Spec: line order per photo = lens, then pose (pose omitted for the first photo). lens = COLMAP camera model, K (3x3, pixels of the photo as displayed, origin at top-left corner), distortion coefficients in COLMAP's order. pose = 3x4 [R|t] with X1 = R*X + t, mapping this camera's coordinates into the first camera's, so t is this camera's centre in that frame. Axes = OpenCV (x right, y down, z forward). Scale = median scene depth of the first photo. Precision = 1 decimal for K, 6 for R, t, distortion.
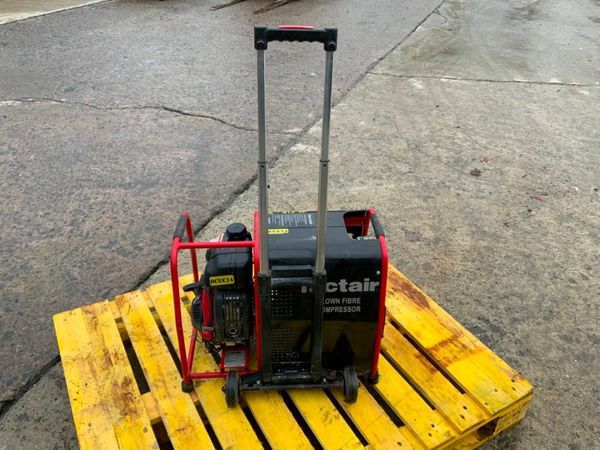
lens RADIAL K [[499.2, 0, 300.0], [0, 499.2, 225.0], [0, 0, 1]] dist [0.080758, -0.150921]
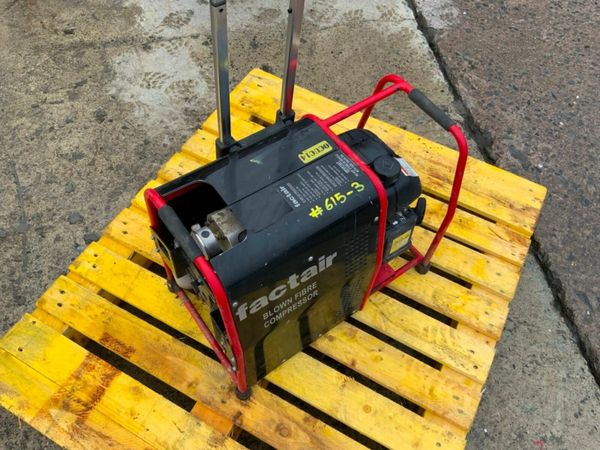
lens RADIAL K [[499.2, 0, 300.0], [0, 499.2, 225.0], [0, 0, 1]] dist [0.080758, -0.150921]
pose [[-0.841043, 0.410296, -0.352568, 0.209639], [-0.348256, 0.088075, 0.933253, -0.508936], [0.413962, 0.907689, 0.068814, 0.888603]]
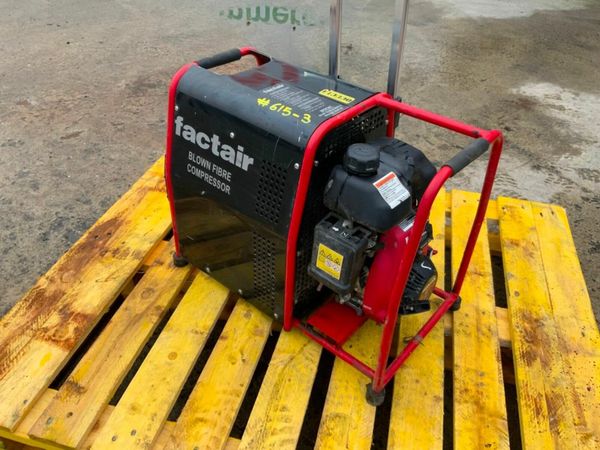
lens RADIAL K [[499.2, 0, 300.0], [0, 499.2, 225.0], [0, 0, 1]] dist [0.080758, -0.150921]
pose [[-0.723596, -0.453701, 0.520157, -0.367940], [0.322126, 0.444523, 0.835843, -0.406906], [-0.610445, 0.772369, -0.175507, 1.093699]]
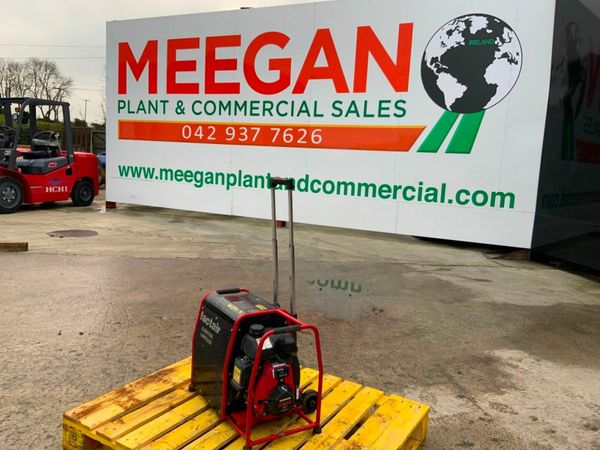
lens RADIAL K [[500.3, 0, 301.4], [0, 500.3, 215.2], [0, 0, 1]] dist [0.082245, -0.159813]
pose [[-0.492300, -0.149000, 0.857578, -1.196316], [0.407849, 0.830904, 0.378495, -0.650733], [-0.768960, 0.536095, -0.348284, 1.108812]]
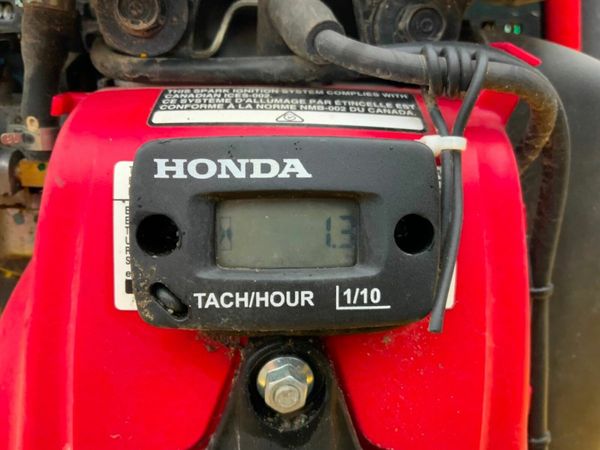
lens RADIAL K [[499.2, 0, 300.0], [0, 499.2, 225.0], [0, 0, 1]] dist [0.080758, -0.150921]
pose [[-0.016882, -0.334776, 0.942147, -0.236405], [0.504150, 0.810879, 0.297166, 0.092048], [-0.863451, 0.480000, 0.155088, 0.913539]]
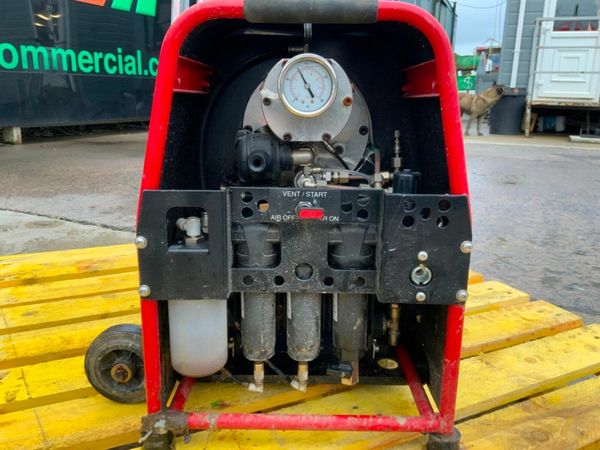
lens RADIAL K [[499.2, 0, 300.0], [0, 499.2, 225.0], [0, 0, 1]] dist [0.080758, -0.150921]
pose [[-0.066811, 0.230149, -0.970859, 0.435745], [-0.552189, 0.801909, 0.228098, 0.037417], [0.831037, 0.551338, 0.073509, 0.919915]]
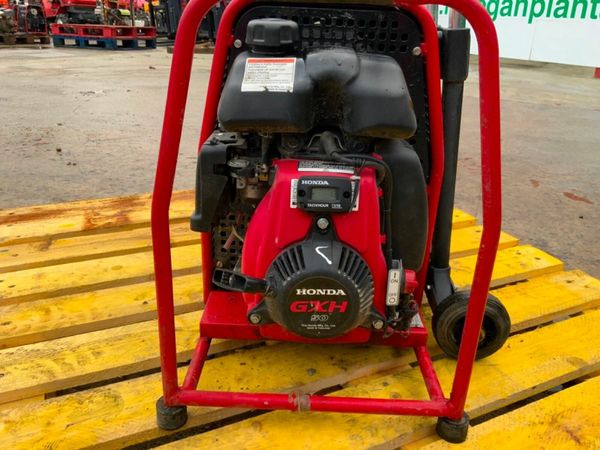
lens RADIAL K [[505.4, 0, 300.0], [0, 505.4, 225.0], [0, 0, 1]] dist [-0.005164, -0.007732]
pose [[0.081122, -0.399998, 0.912919, -0.482155], [0.503571, 0.806885, 0.308791, 0.018947], [-0.860137, 0.434670, 0.266884, 0.860819]]
